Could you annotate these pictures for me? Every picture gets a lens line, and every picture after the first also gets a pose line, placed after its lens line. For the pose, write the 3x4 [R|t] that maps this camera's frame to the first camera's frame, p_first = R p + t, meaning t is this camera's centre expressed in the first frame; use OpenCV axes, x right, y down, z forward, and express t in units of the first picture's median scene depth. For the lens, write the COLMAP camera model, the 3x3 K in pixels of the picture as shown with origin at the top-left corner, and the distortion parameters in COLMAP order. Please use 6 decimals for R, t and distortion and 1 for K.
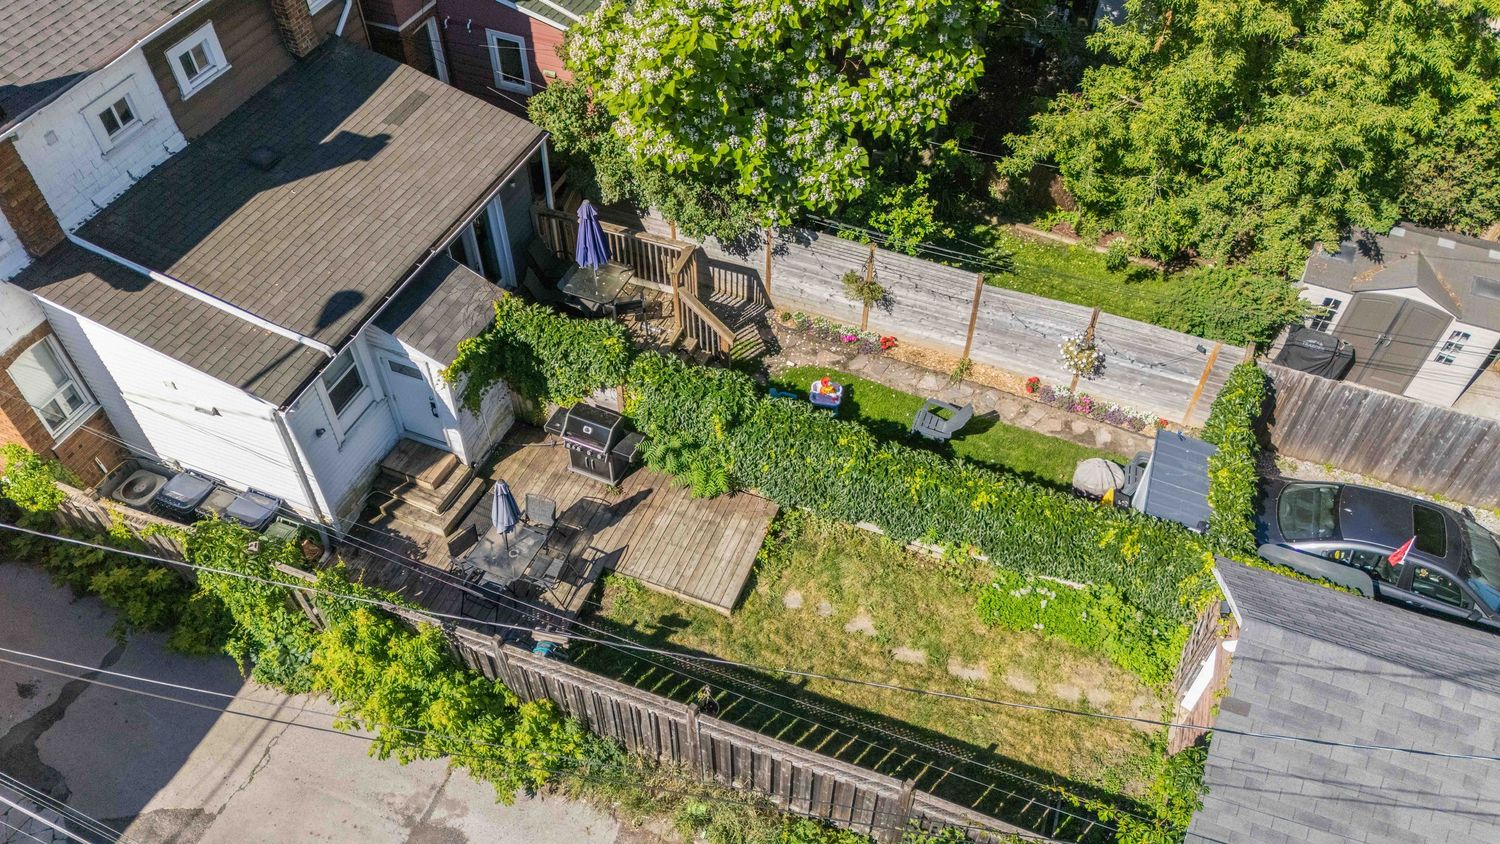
lens RADIAL K [[1097.3, 0, 751.2], [0, 1097.3, 420.5], [0, 0, 1]] dist [0.072592, -0.082300]
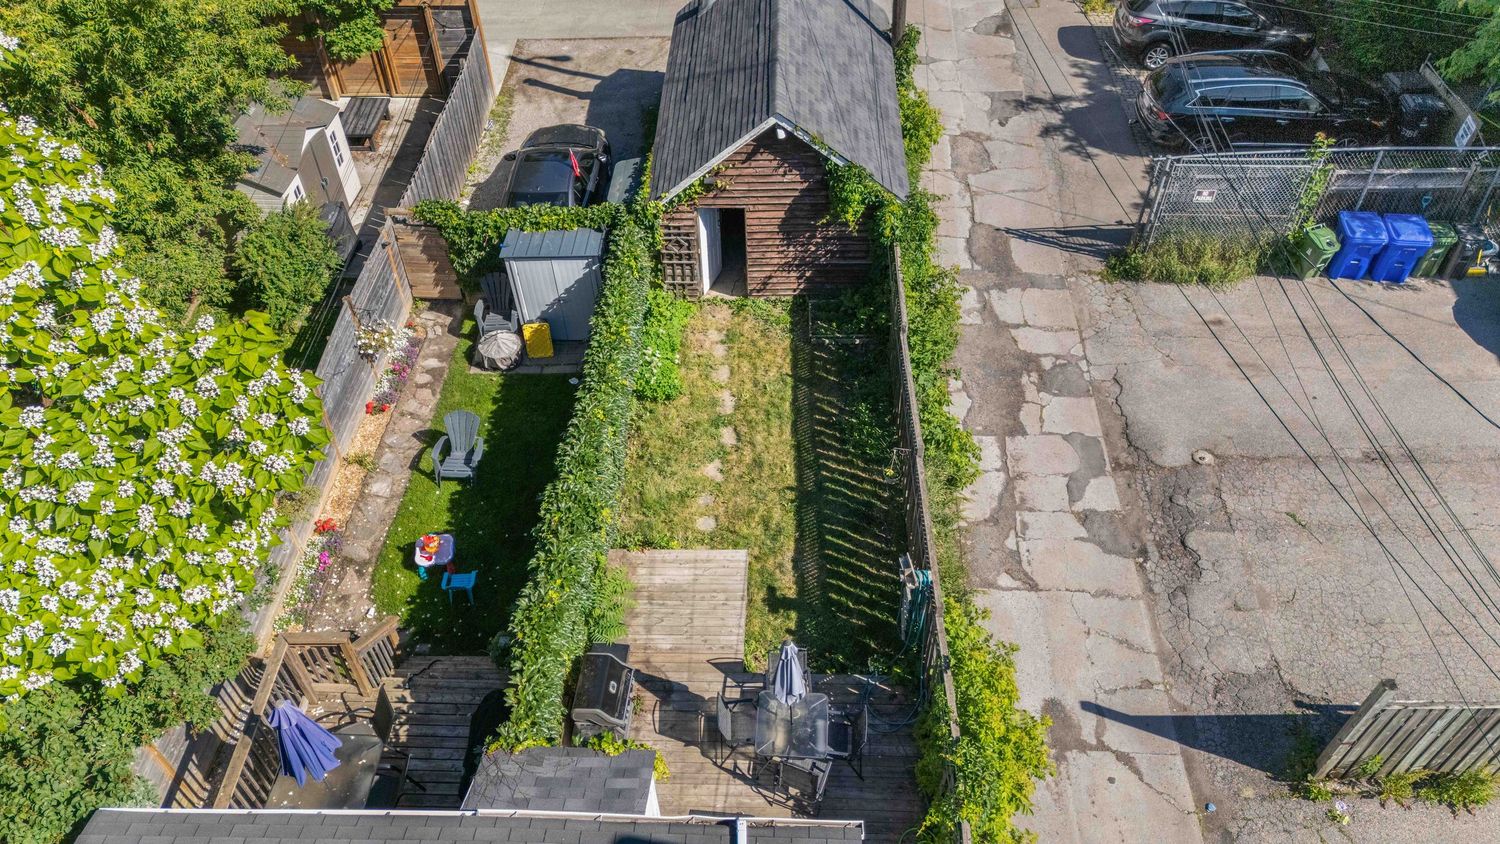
lens RADIAL K [[1093.5, 0, 750.5], [0, 1093.5, 419.8], [0, 0, 1]] dist [0.069995, -0.072839]
pose [[-0.332715, -0.669122, 0.664513, -0.572412], [0.706032, 0.290388, 0.645905, -0.481261], [-0.625156, 0.684069, 0.375805, 0.506322]]
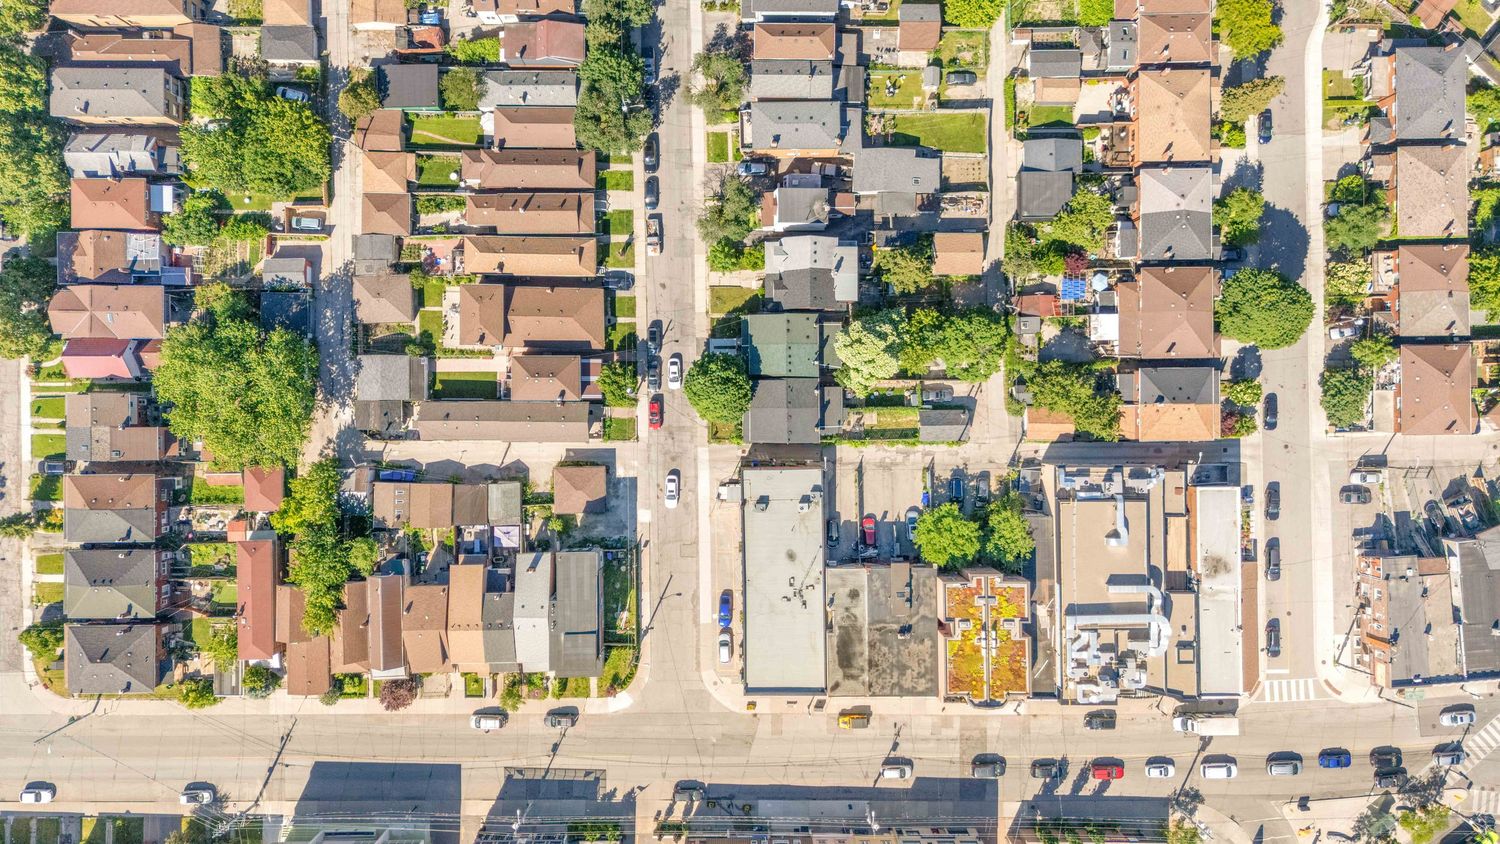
lens RADIAL K [[1093.5, 0, 750.5], [0, 1093.5, 419.8], [0, 0, 1]] dist [0.069995, -0.072839]
pose [[0.927265, -0.374155, -0.013688, -0.918329], [0.283357, 0.677406, 0.678845, -6.813511], [-0.244721, -0.633348, 0.734154, -5.927153]]
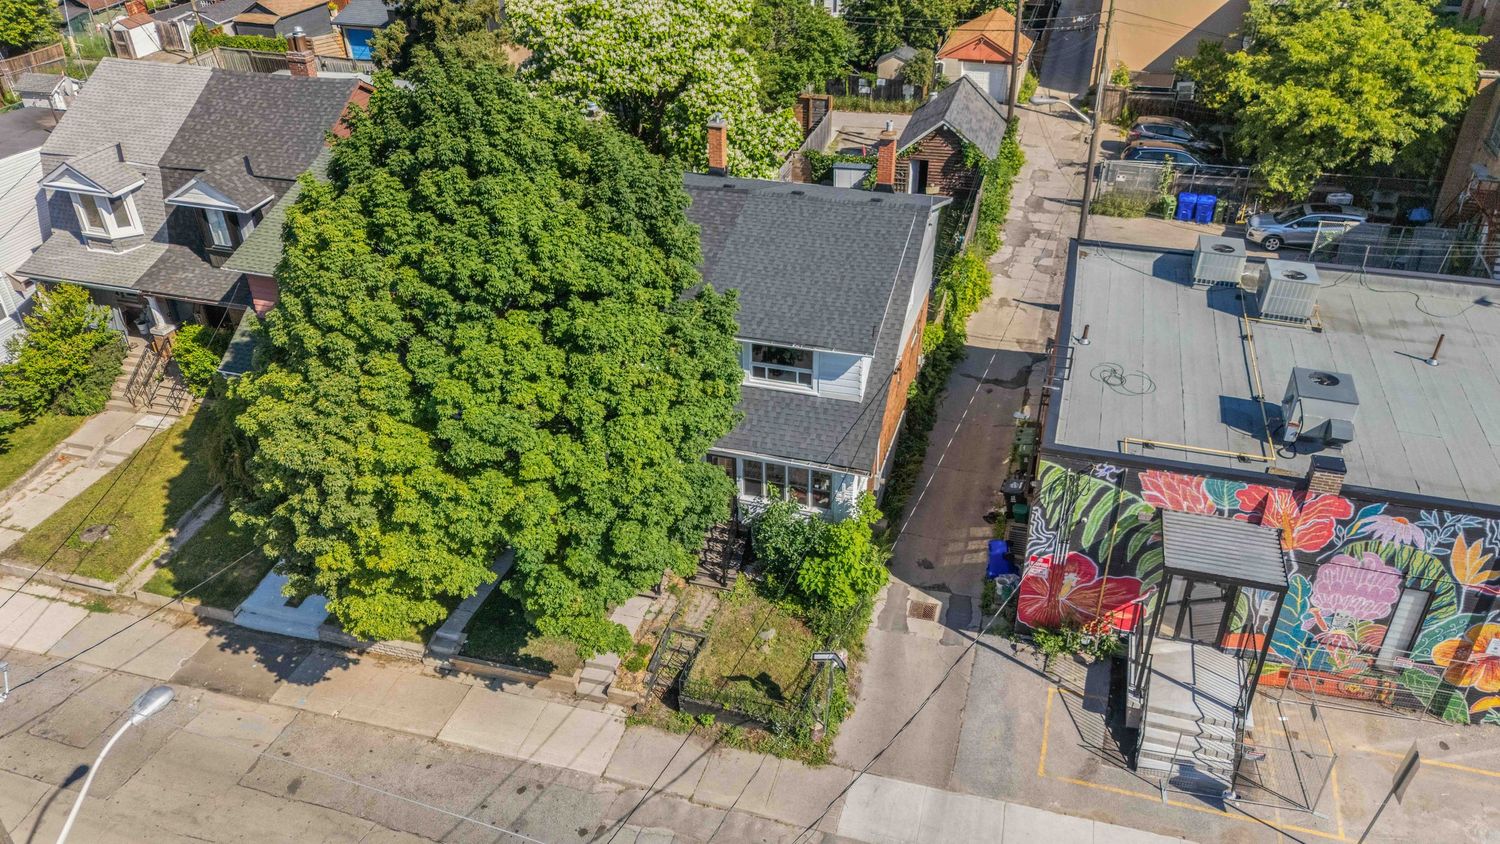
lens RADIAL K [[1097.3, 0, 751.2], [0, 1097.3, 420.5], [0, 0, 1]] dist [0.072592, -0.082300]
pose [[-0.080419, -0.539299, 0.838266, -2.449360], [0.742777, 0.528392, 0.411199, -1.002002], [-0.664692, 0.655712, 0.358086, 0.503797]]
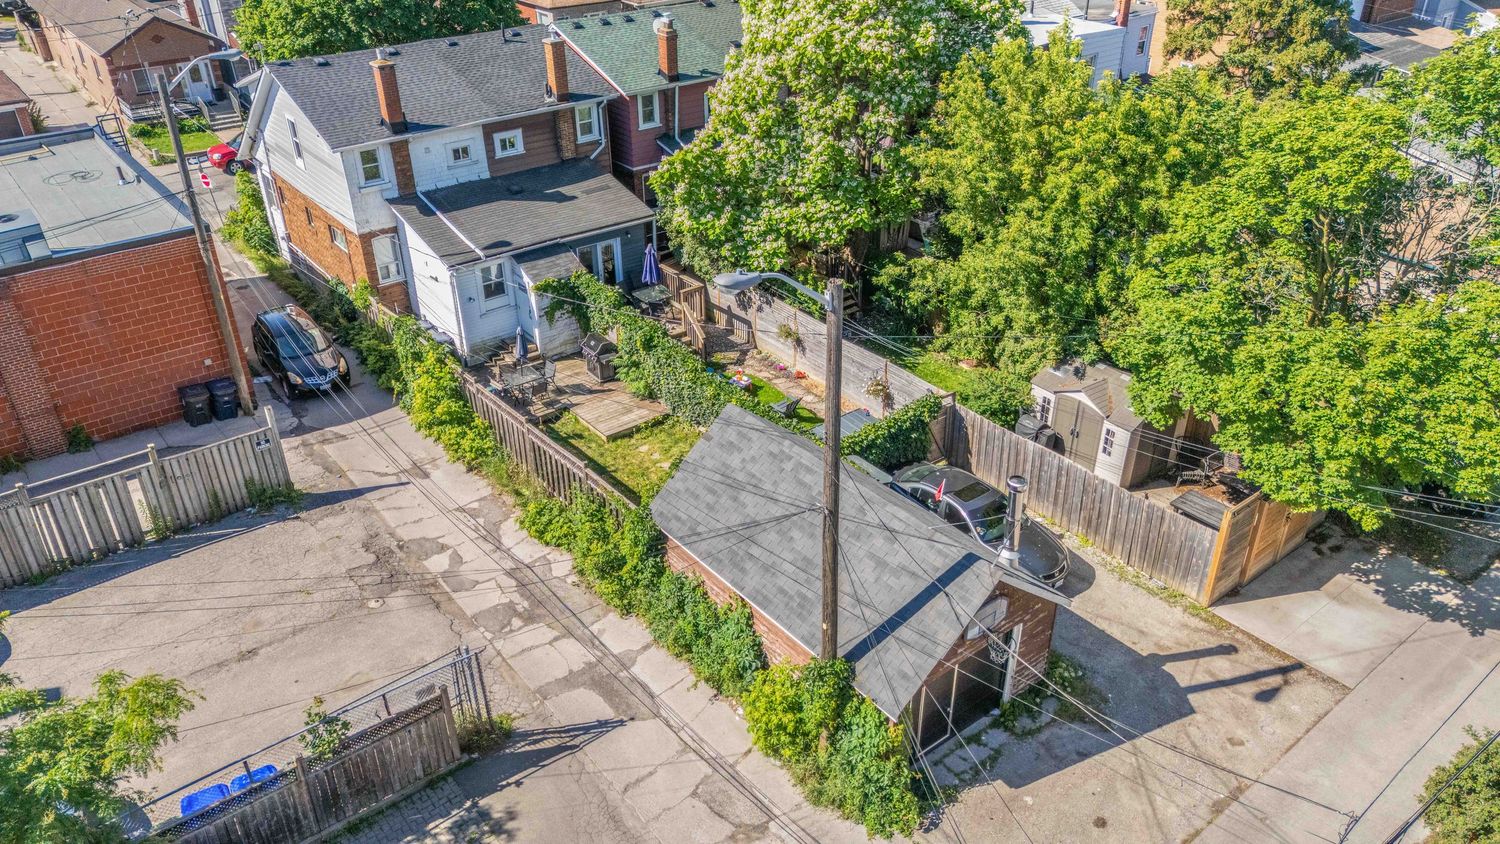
lens RADIAL K [[1097.3, 0, 751.2], [0, 1097.3, 420.5], [0, 0, 1]] dist [0.072592, -0.082300]
pose [[0.864435, 0.243502, -0.439840, 0.927504], [-0.361783, 0.908783, -0.207911, 0.413814], [0.349092, 0.338852, 0.873678, -0.485158]]
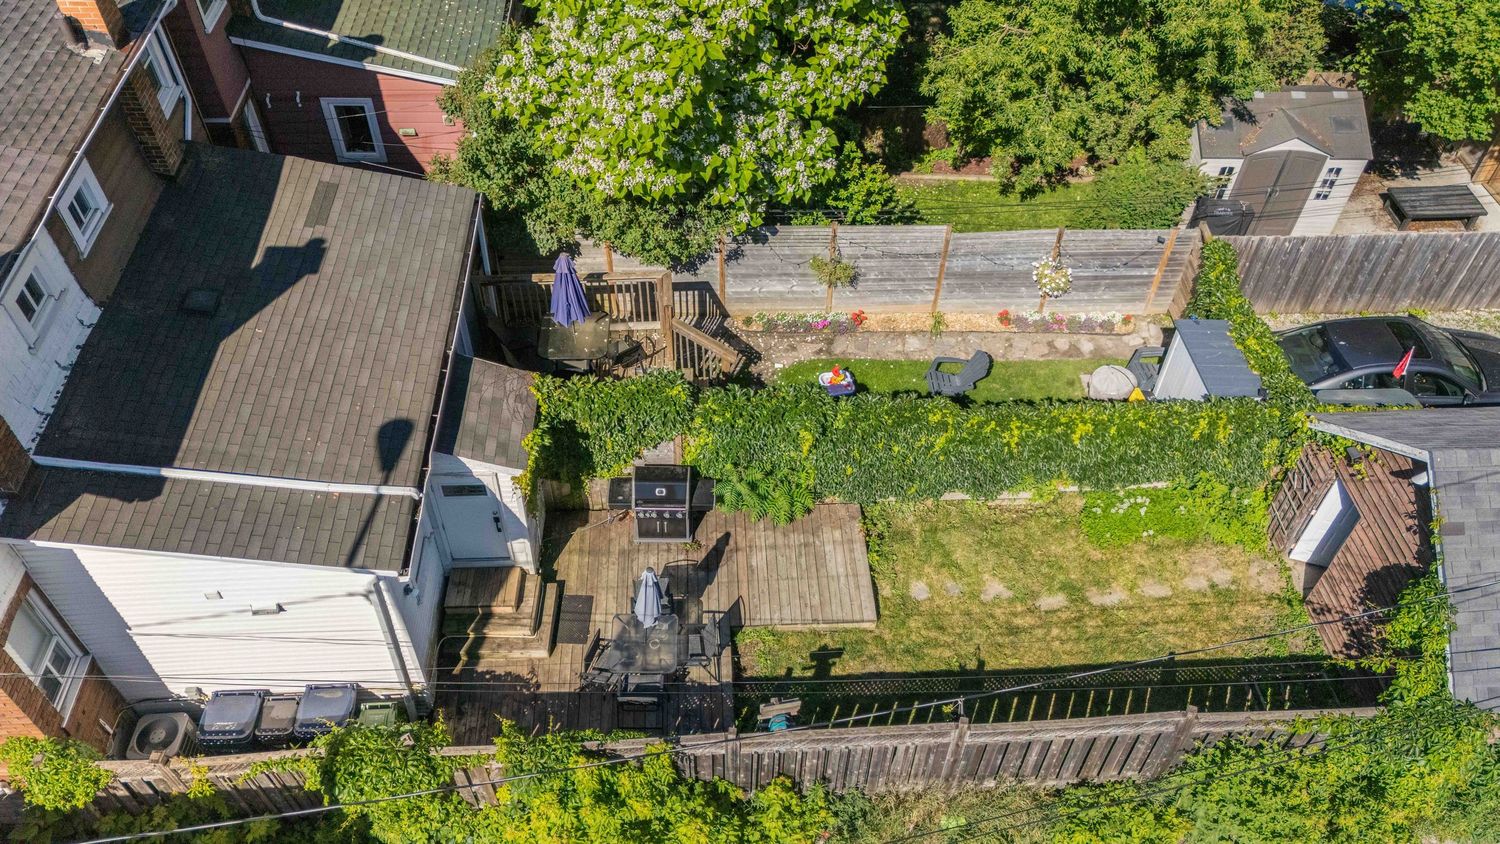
lens RADIAL K [[1132.9, 0, 751.2], [0, 1132.9, 421.5], [0, 0, 1]] dist [0.074444, -0.091526]
pose [[0.912011, -0.297327, 0.282546, -0.326662], [0.296155, 0.953938, 0.047905, -0.069763], [-0.283775, 0.039988, 0.958057, 0.070687]]
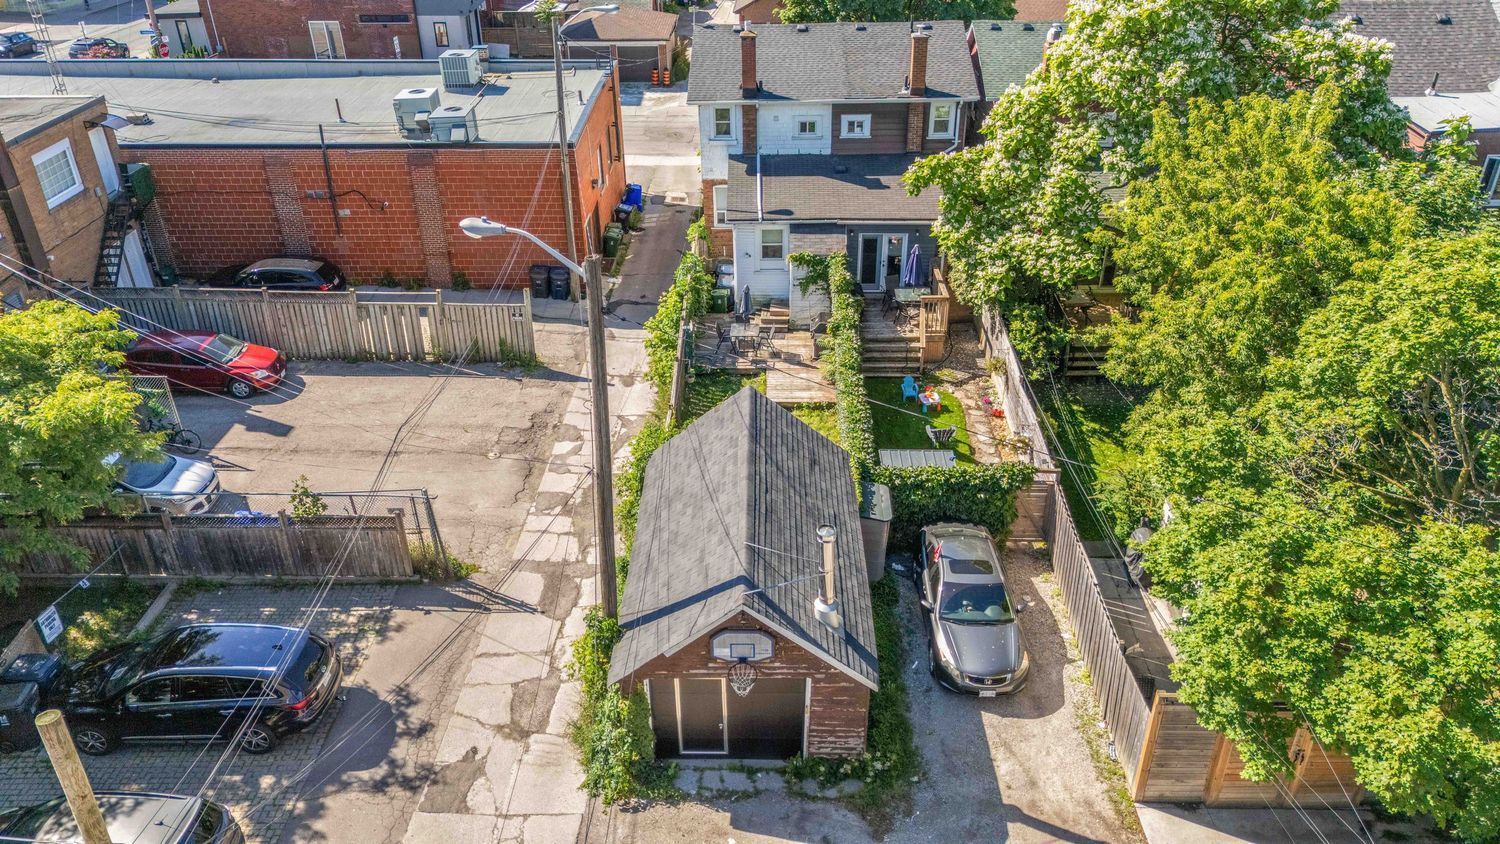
lens RADIAL K [[1084.6, 0, 753.1], [0, 1084.6, 428.2], [0, 0, 1]] dist [0.100561, -0.135484]
pose [[0.349377, 0.469235, -0.811021, 1.460622], [-0.682871, 0.720193, 0.122513, -0.012709], [0.641579, 0.511019, 0.572045, -0.082812]]
